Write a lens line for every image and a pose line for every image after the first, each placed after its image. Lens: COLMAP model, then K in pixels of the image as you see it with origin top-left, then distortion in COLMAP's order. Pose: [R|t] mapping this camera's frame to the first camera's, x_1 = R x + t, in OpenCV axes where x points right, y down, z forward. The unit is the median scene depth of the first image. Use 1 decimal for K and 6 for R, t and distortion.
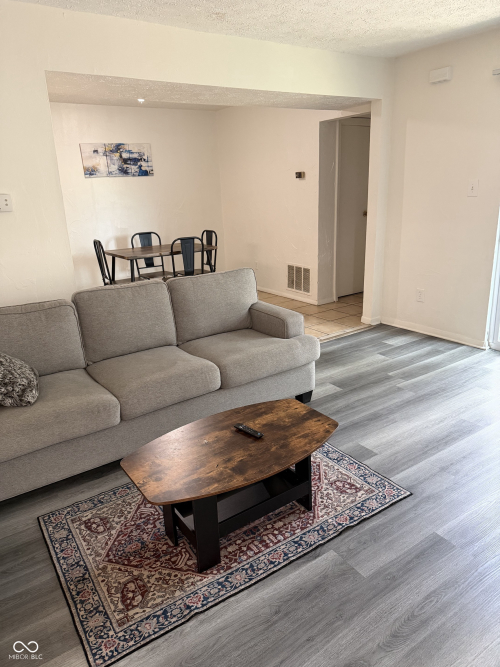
lens RADIAL K [[480.5, 0, 250.0], [0, 480.5, 333.5], [0, 0, 1]] dist [0.006848, -0.002890]
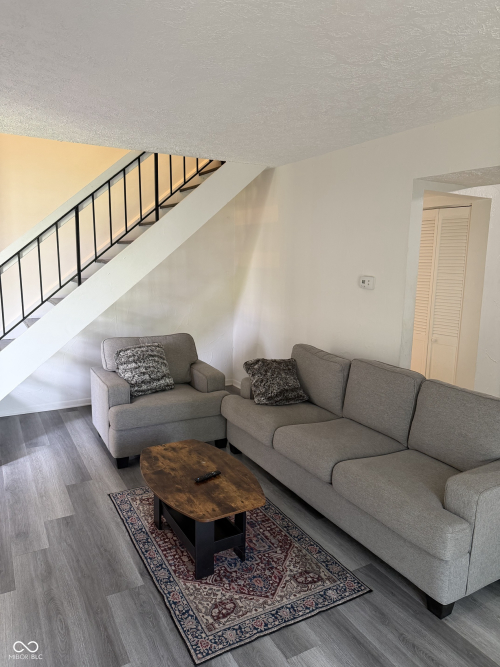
lens RADIAL K [[480.5, 0, 250.0], [0, 480.5, 333.5], [0, 0, 1]] dist [0.006848, -0.002890]
pose [[-0.087568, 0.205270, -0.974780, 1.208691], [-0.315622, 0.922407, 0.222594, -0.482782], [0.944836, 0.327154, -0.015986, 1.086279]]
